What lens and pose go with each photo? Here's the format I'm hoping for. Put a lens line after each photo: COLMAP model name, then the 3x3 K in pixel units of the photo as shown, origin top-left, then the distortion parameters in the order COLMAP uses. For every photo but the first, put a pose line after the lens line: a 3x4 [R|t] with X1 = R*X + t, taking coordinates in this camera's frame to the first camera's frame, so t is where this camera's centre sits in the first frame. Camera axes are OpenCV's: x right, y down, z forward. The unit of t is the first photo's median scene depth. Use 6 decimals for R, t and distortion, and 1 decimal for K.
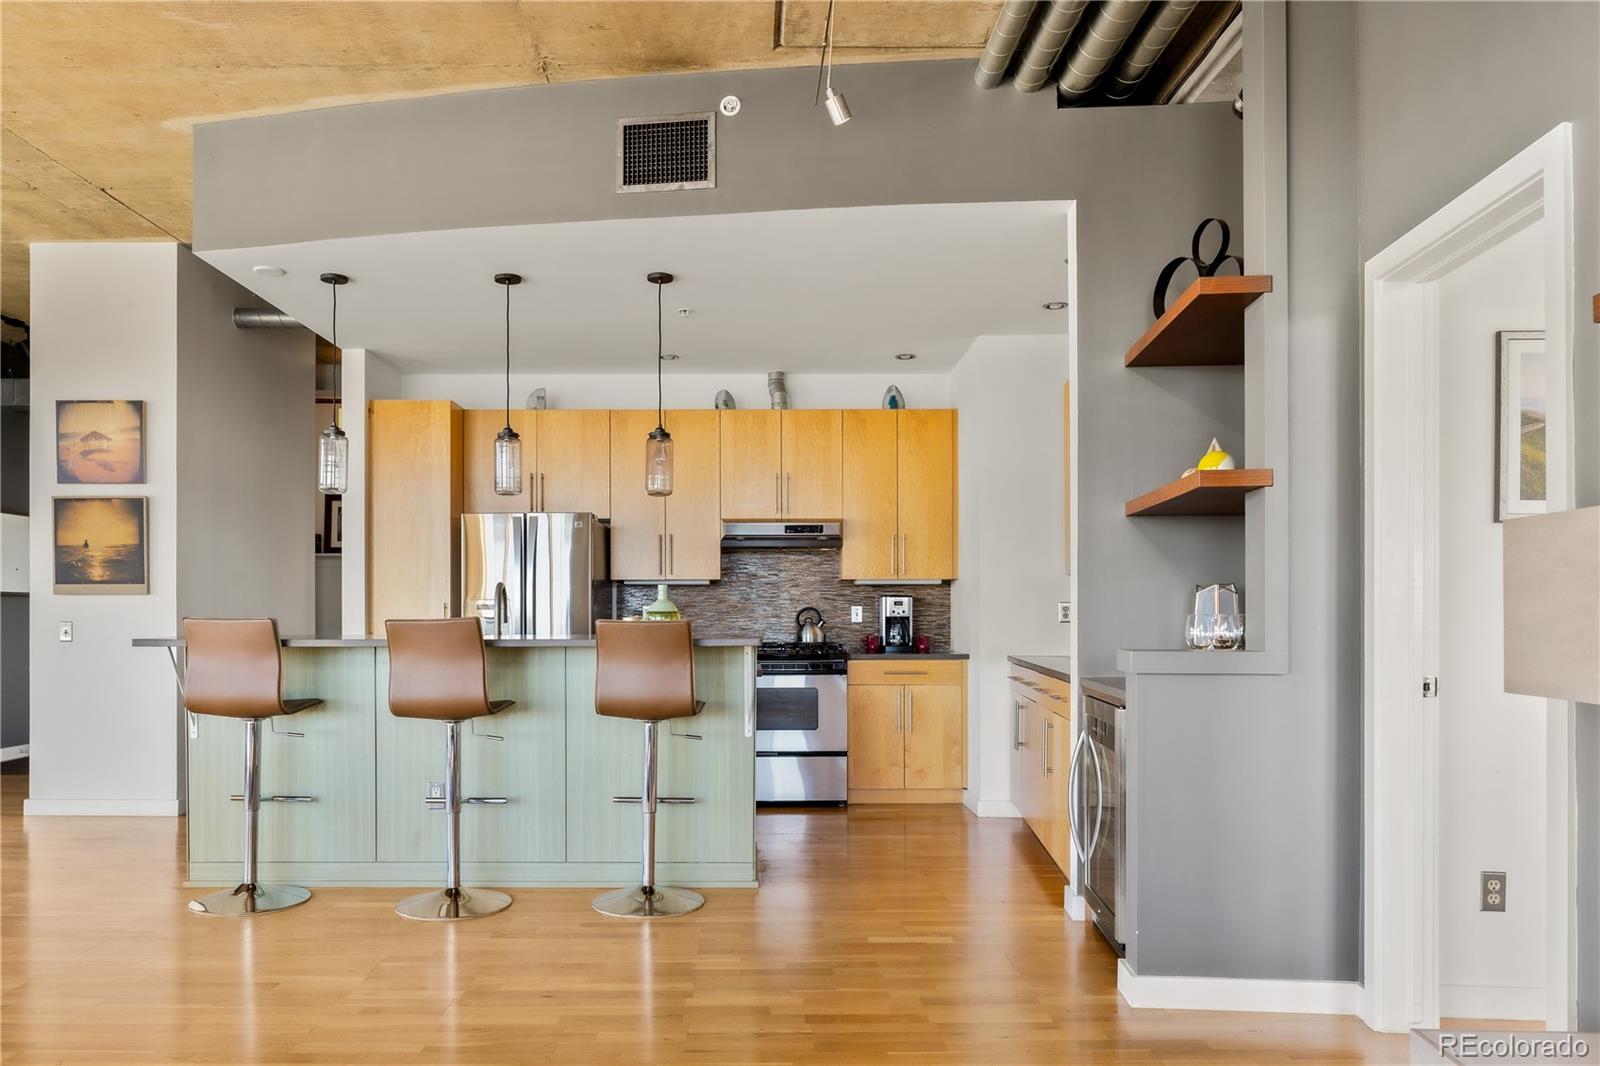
lens RADIAL K [[1093.3, 0, 747.2], [0, 1093.3, 602.5], [0, 0, 1]] dist [0.002962, 0.000542]
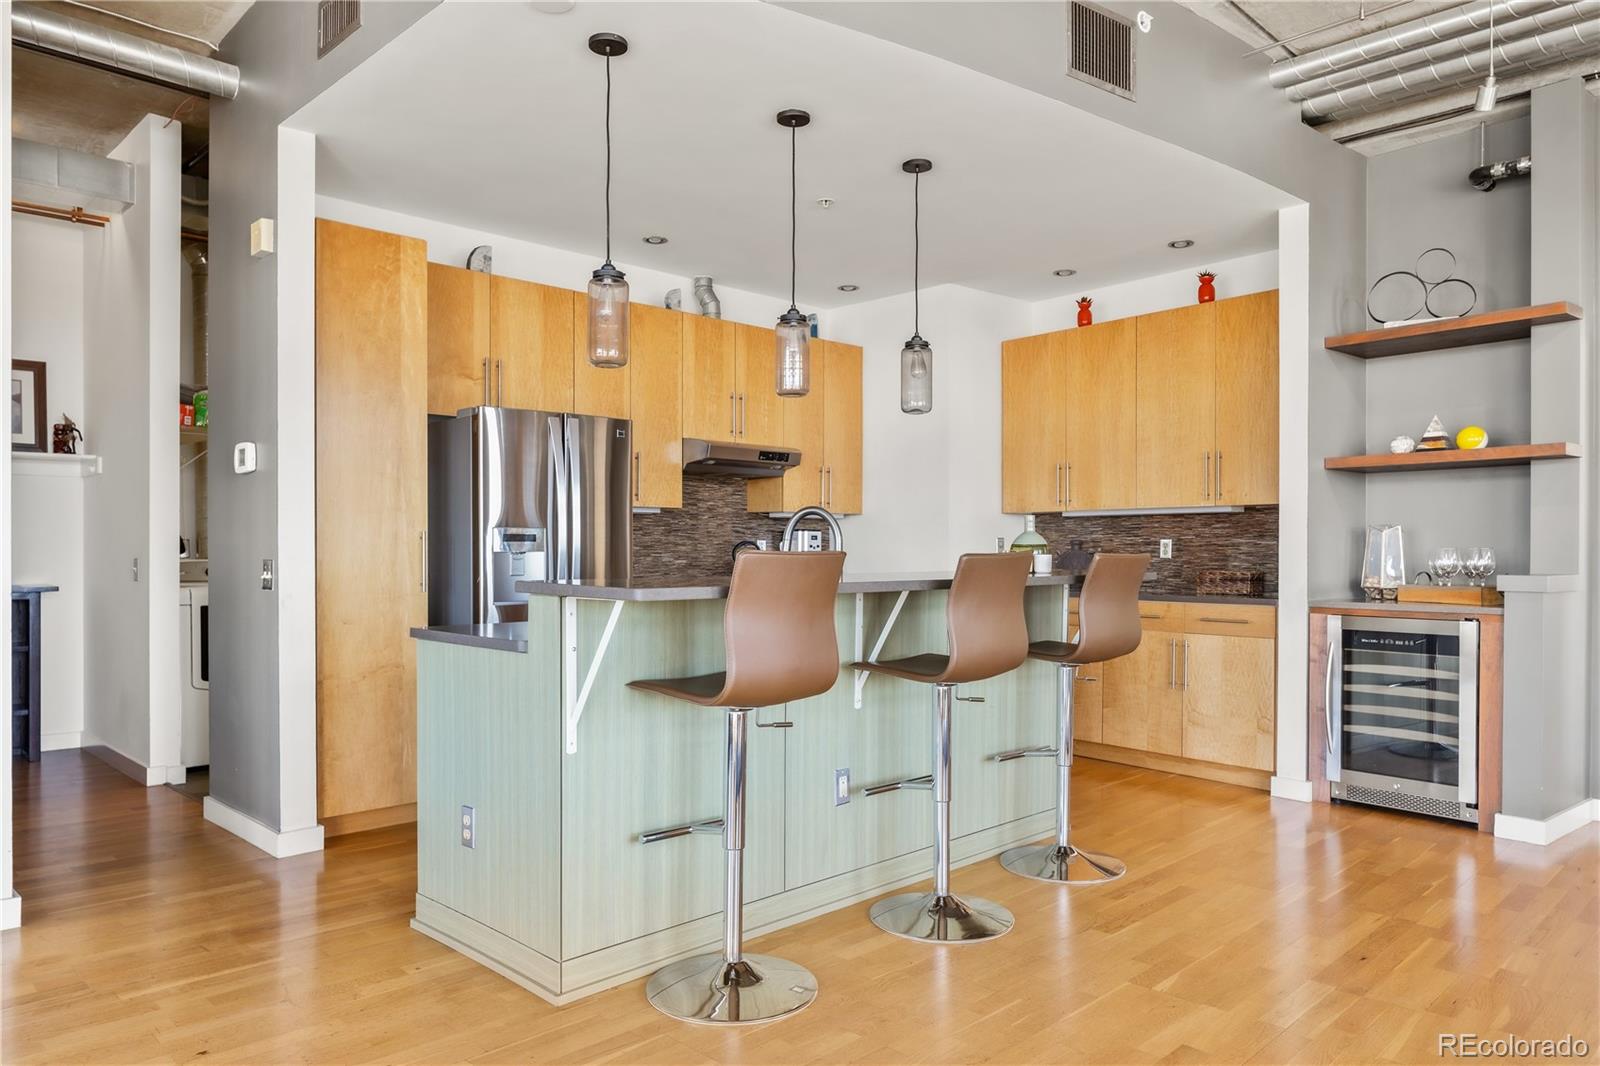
lens RADIAL K [[1087.4, 0, 780.2], [0, 1087.4, 531.9], [0, 0, 1]] dist [0.000288, 0.001565]
pose [[0.716379, 0.013227, 0.697586, -0.564903], [-0.007873, 0.999910, -0.010874, 0.006520], [-0.697667, 0.002298, 0.716418, 0.330288]]
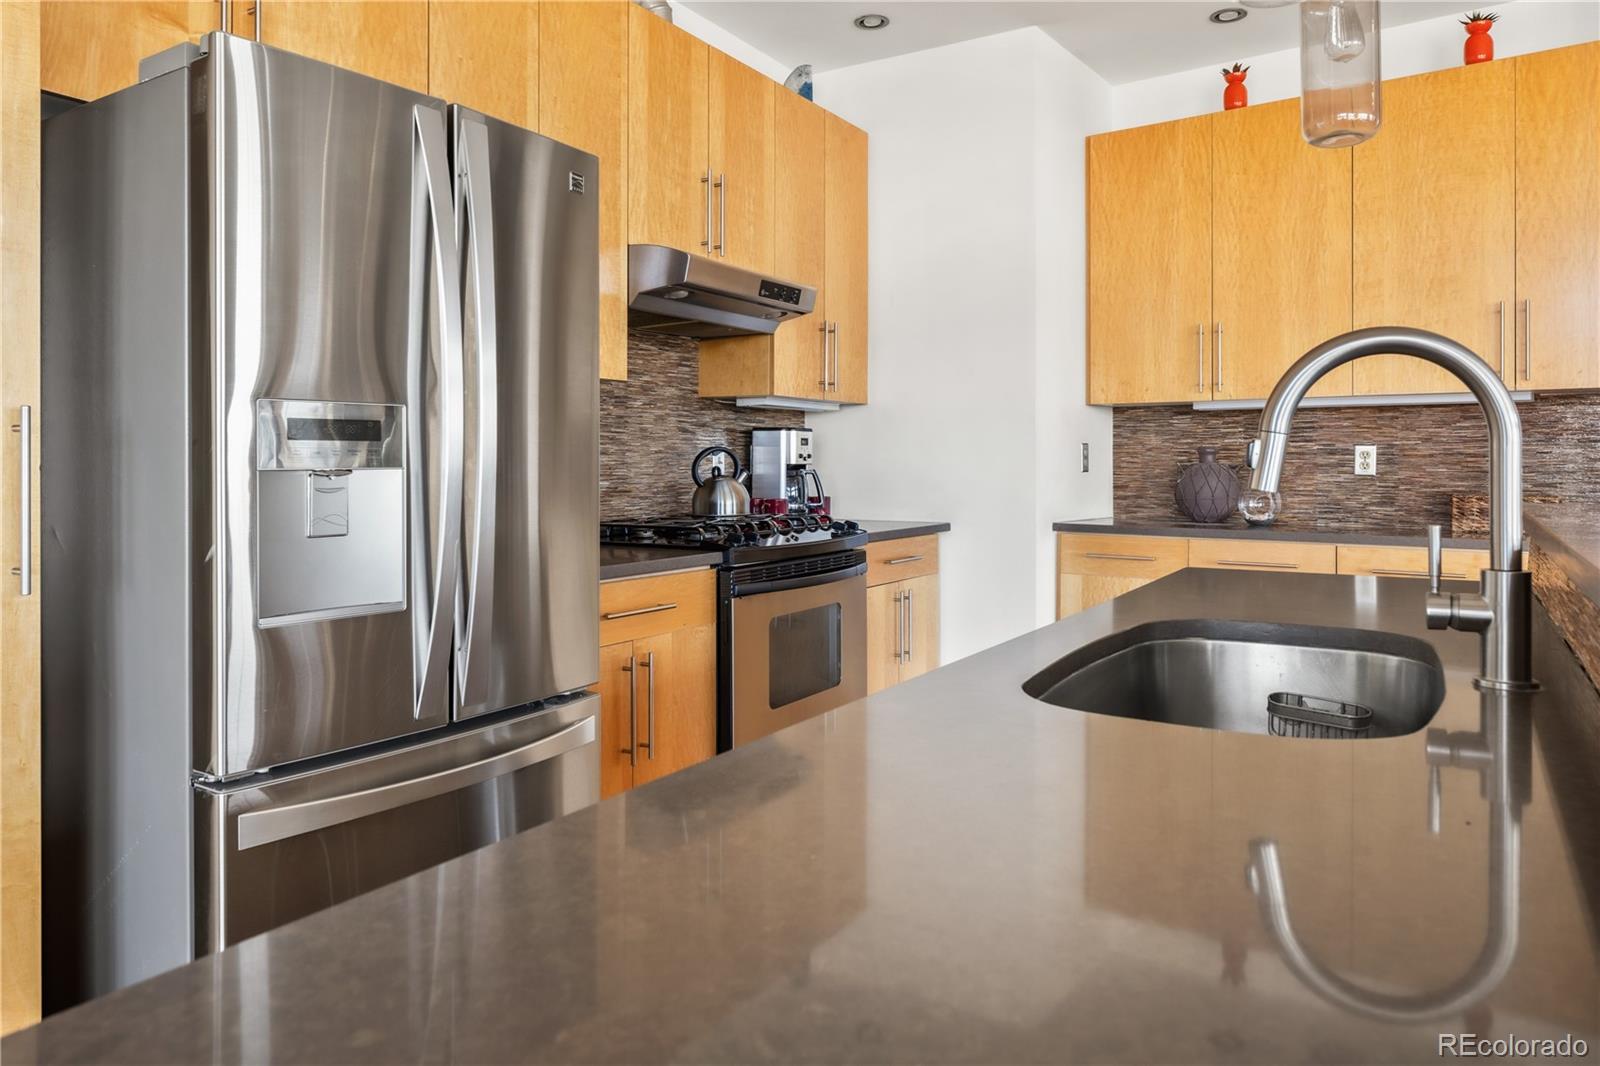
lens RADIAL K [[1106.7, 0, 794.4], [0, 1106.7, 454.8], [0, 0, 1]] dist [-0.000791, 0.002036]
pose [[0.522783, 0.006983, 0.852437, -0.369967], [-0.008655, 0.999958, -0.002883, 0.009651], [-0.852422, -0.005871, 0.522822, 0.703516]]
